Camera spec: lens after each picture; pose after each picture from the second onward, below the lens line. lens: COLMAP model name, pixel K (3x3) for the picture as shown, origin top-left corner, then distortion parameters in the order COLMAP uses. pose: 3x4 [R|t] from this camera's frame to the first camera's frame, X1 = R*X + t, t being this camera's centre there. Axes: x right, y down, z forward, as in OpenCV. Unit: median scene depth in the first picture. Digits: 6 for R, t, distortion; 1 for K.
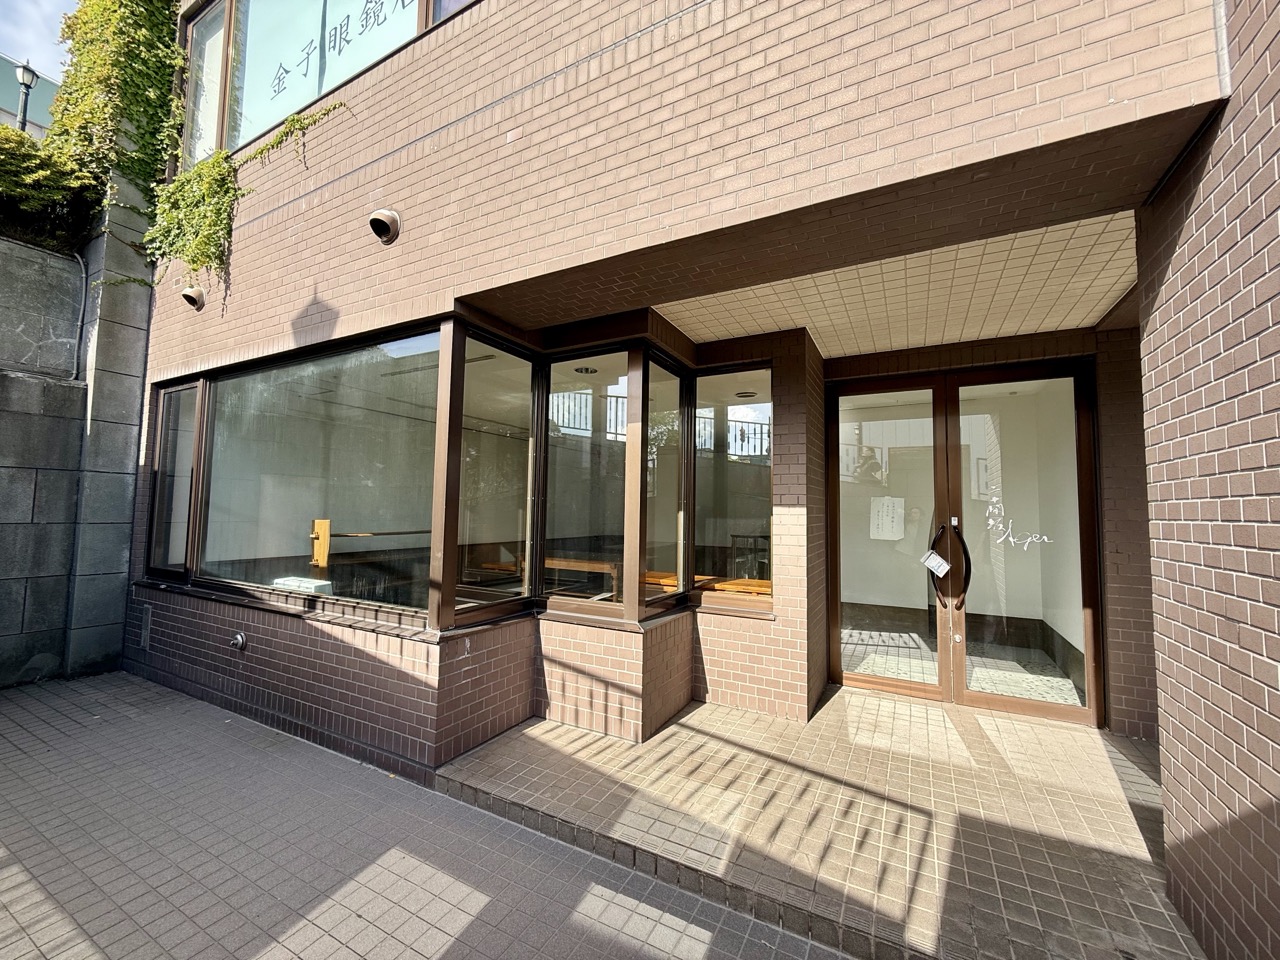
lens RADIAL K [[513.4, 0, 662.4], [0, 513.4, 478.5], [0, 0, 1]] dist [-0.002469, 0.000319]
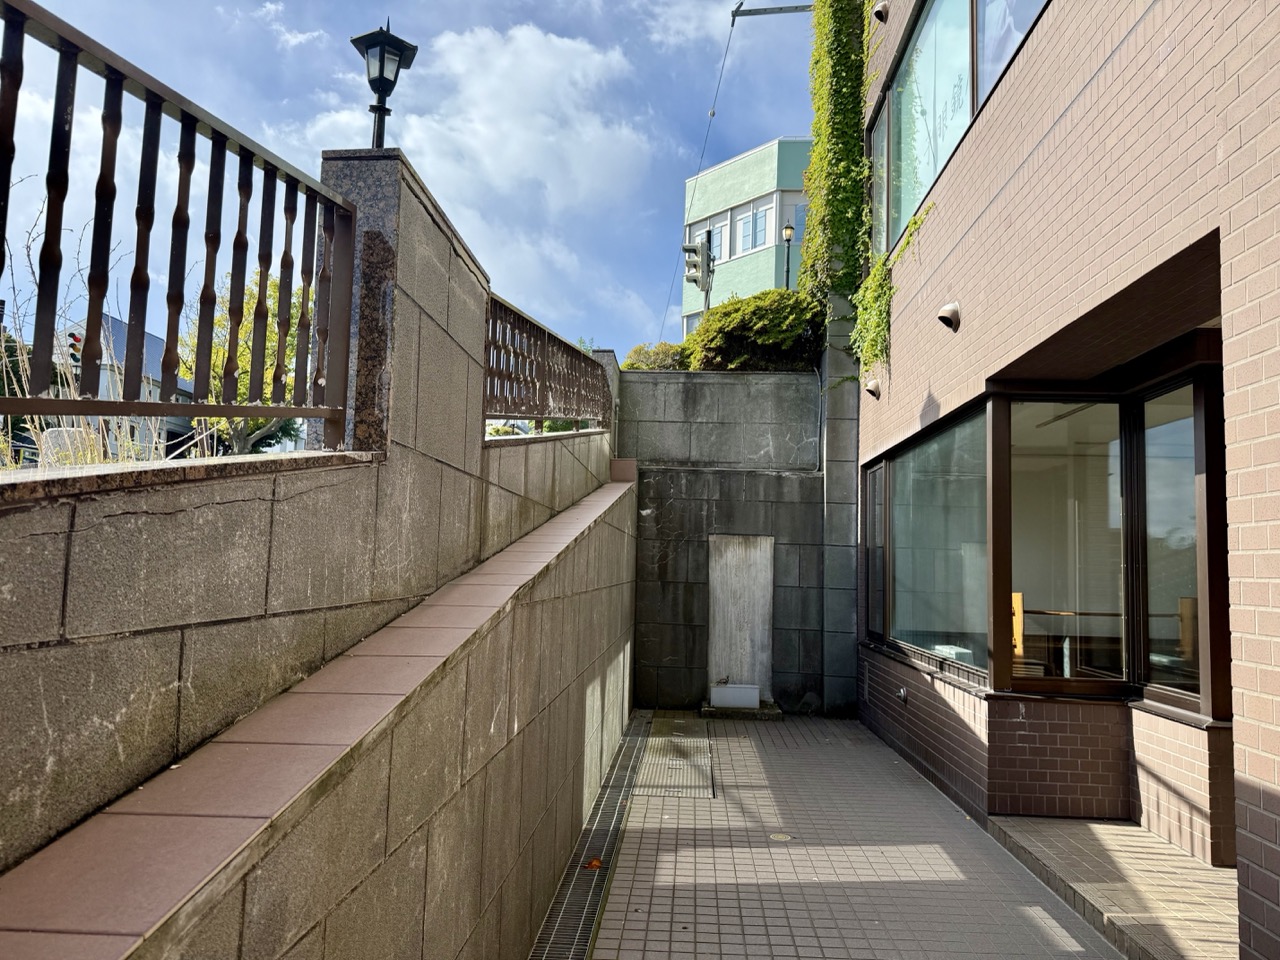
lens RADIAL K [[916.9, 0, 636.4], [0, 916.9, 481.3], [0, 0, 1]] dist [0.008984, -0.004933]
pose [[0.411370, -0.087828, -0.907227, 0.677474], [0.033253, 0.996130, -0.081356, -0.003490], [0.910862, 0.003300, 0.412698, -0.308539]]
